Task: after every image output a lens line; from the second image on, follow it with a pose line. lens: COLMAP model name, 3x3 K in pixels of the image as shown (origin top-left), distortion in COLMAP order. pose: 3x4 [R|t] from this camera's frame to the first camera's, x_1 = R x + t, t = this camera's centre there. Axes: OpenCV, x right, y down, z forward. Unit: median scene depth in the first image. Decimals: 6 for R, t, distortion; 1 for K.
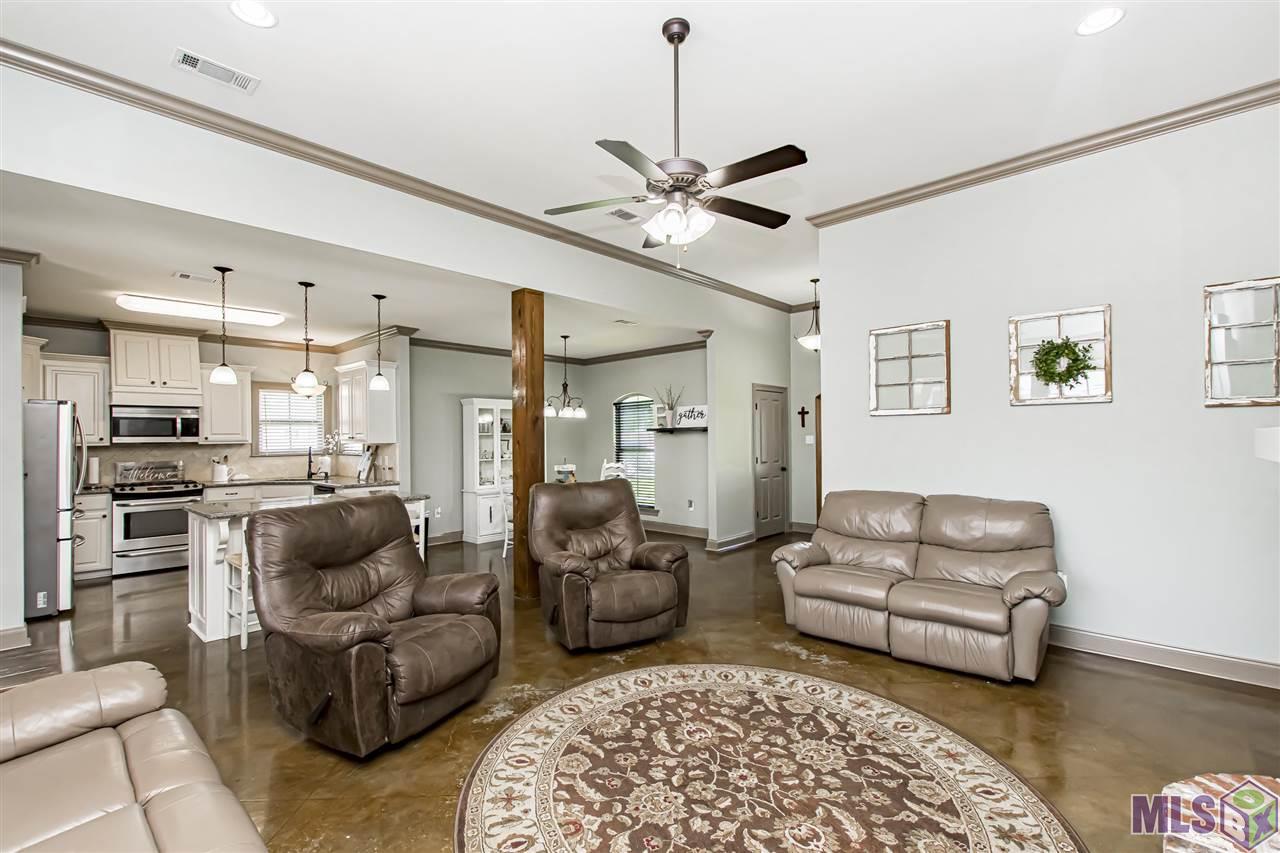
lens RADIAL K [[579.4, 0, 643.0], [0, 579.4, 435.5], [0, 0, 1]] dist [0.002188, -0.011339]
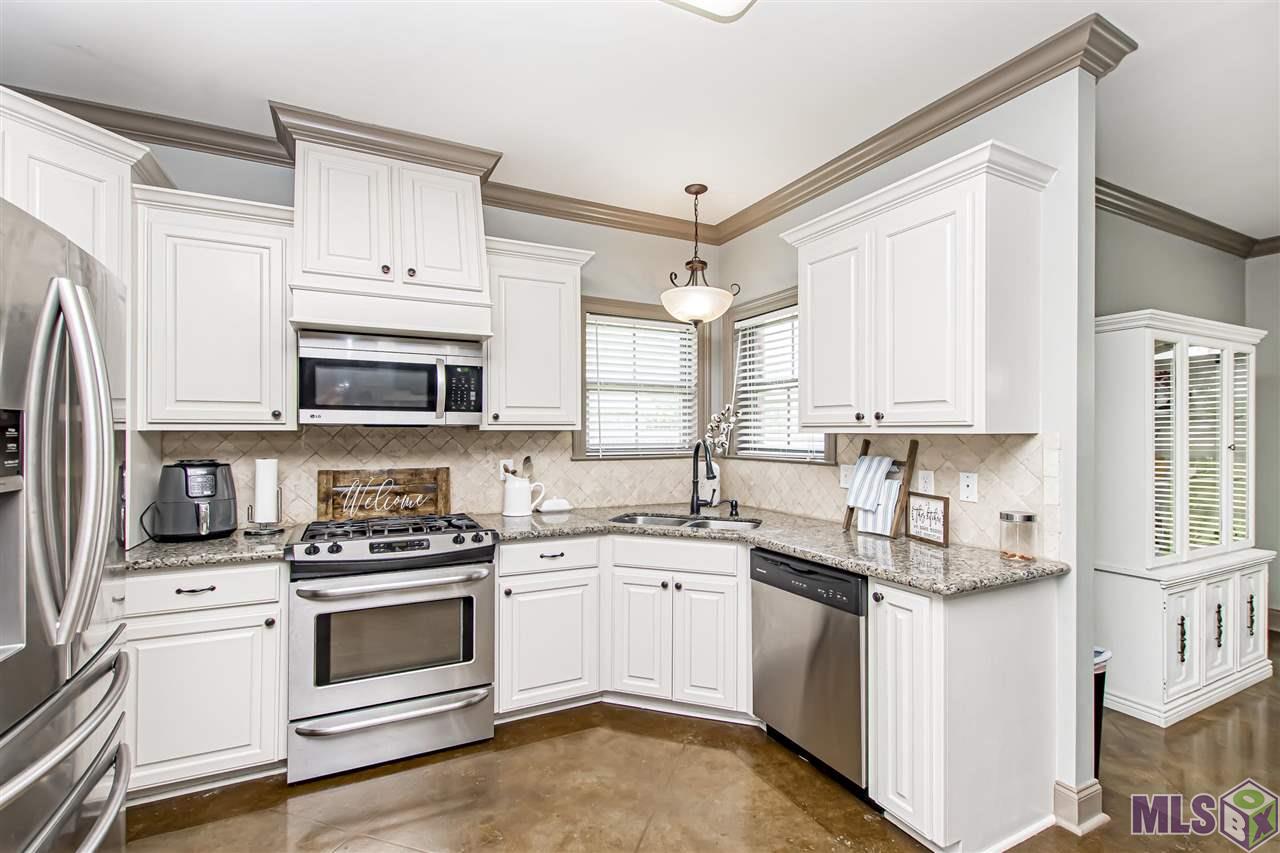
lens RADIAL K [[579.4, 0, 643.0], [0, 579.4, 435.5], [0, 0, 1]] dist [0.002188, -0.011339]
pose [[0.946693, 0.014433, -0.321812, -1.070599], [-0.010836, 0.999857, 0.012967, 0.024654], [0.321954, -0.008789, 0.946715, 1.312607]]
